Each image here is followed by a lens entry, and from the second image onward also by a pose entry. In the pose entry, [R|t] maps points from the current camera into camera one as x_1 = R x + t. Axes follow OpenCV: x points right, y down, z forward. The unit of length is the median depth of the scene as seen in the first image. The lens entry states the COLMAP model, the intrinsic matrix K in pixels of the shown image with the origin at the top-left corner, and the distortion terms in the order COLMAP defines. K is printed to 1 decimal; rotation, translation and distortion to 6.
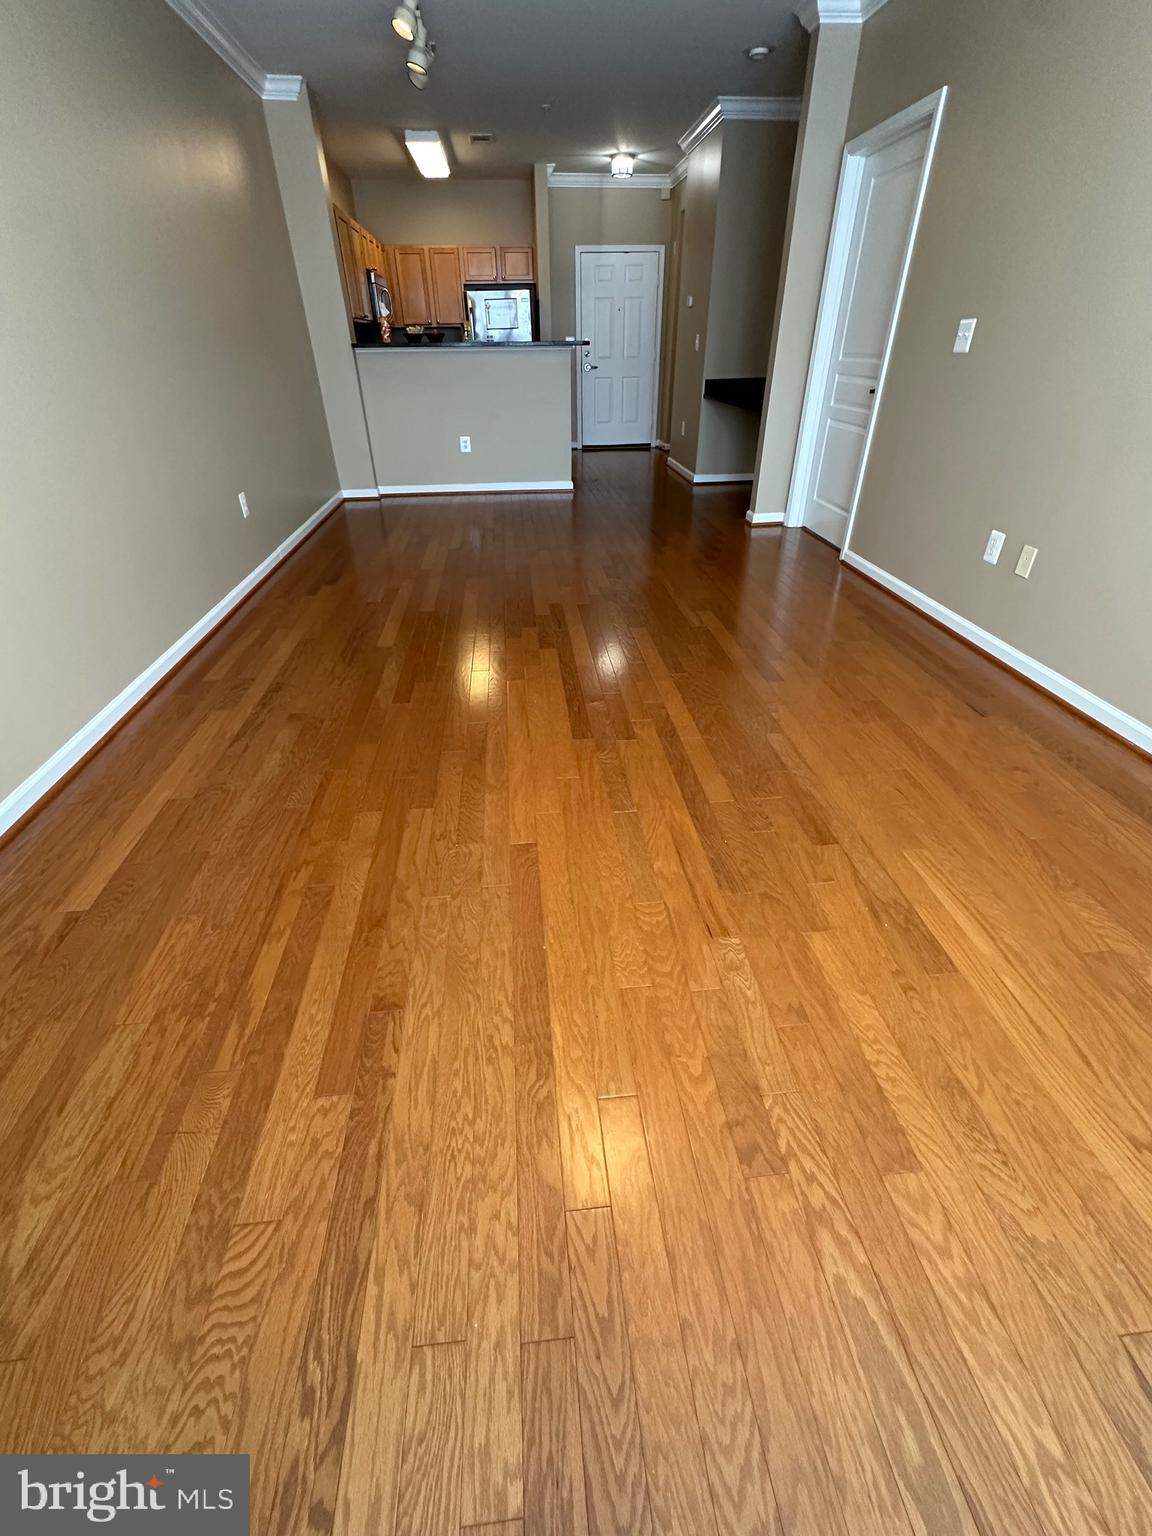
lens RADIAL K [[627.5, 0, 570.1], [0, 627.5, 761.1], [0, 0, 1]] dist [-0.001011, -0.000078]
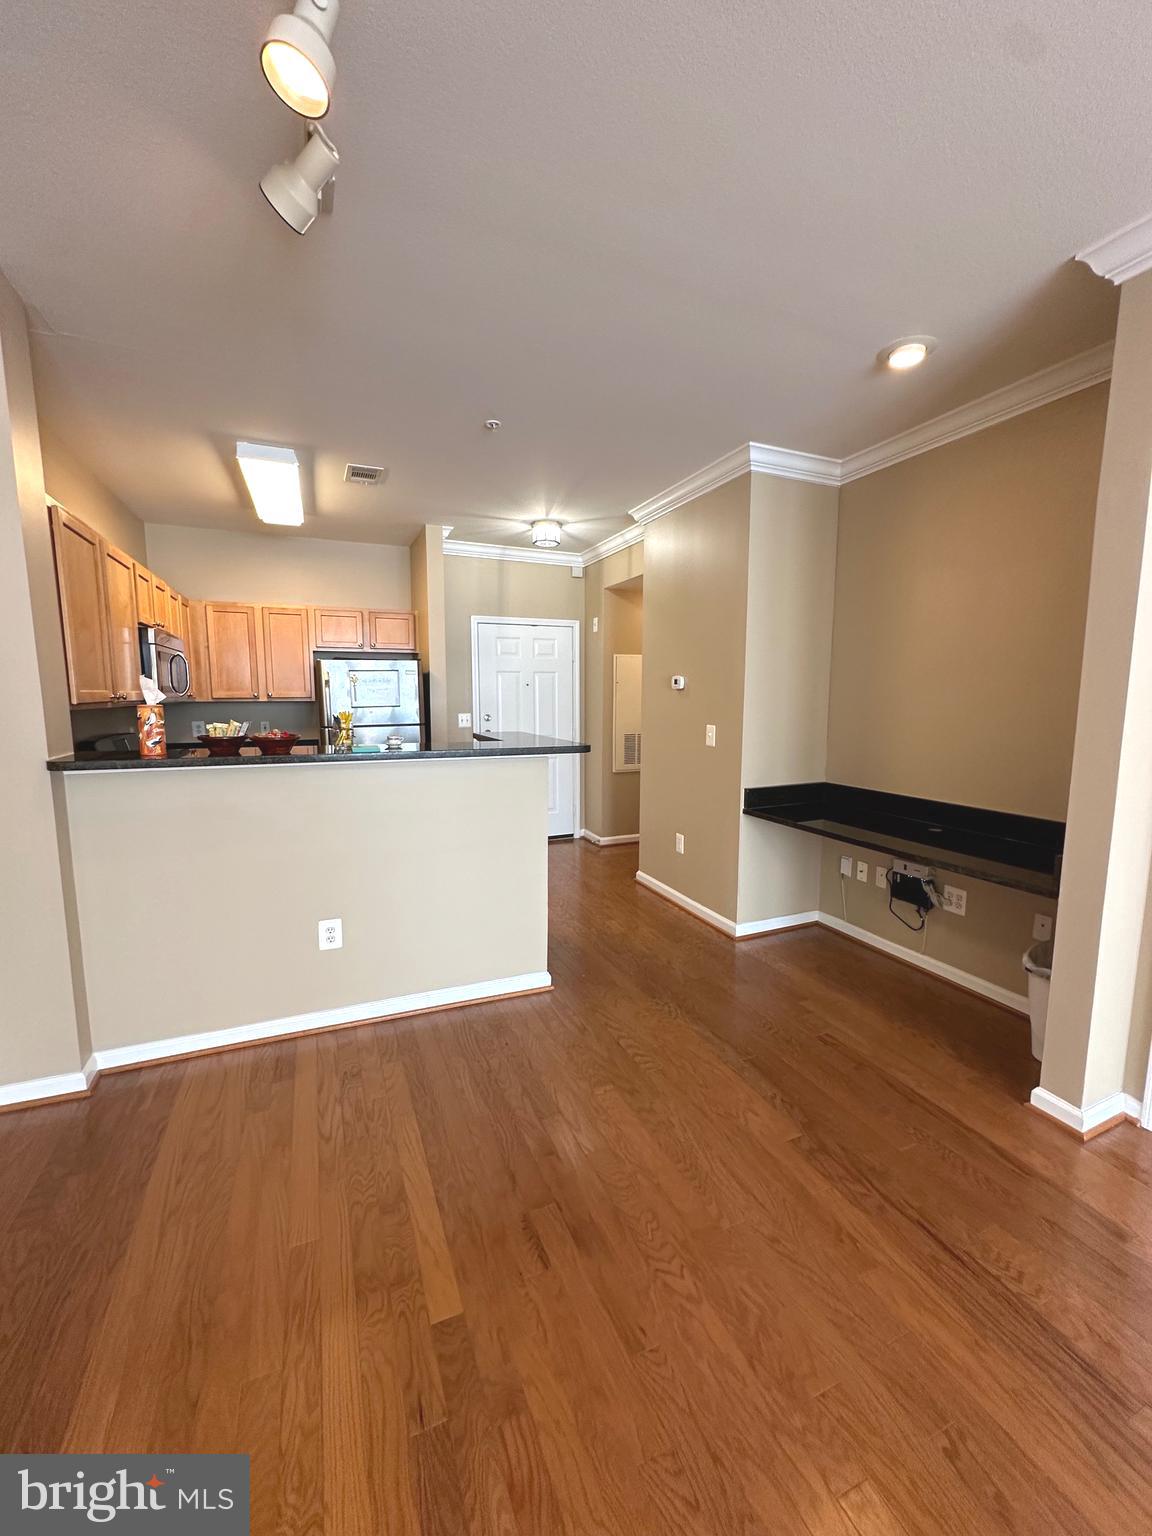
lens RADIAL K [[627.5, 0, 576.1], [0, 627.5, 775.6], [0, 0, 1]] dist [-0.001011, -0.000078]
pose [[0.956607, -0.023195, 0.290456, -0.104555], [0.150357, 0.893155, -0.423870, -0.322476], [-0.249591, 0.449150, 0.857886, 0.424755]]
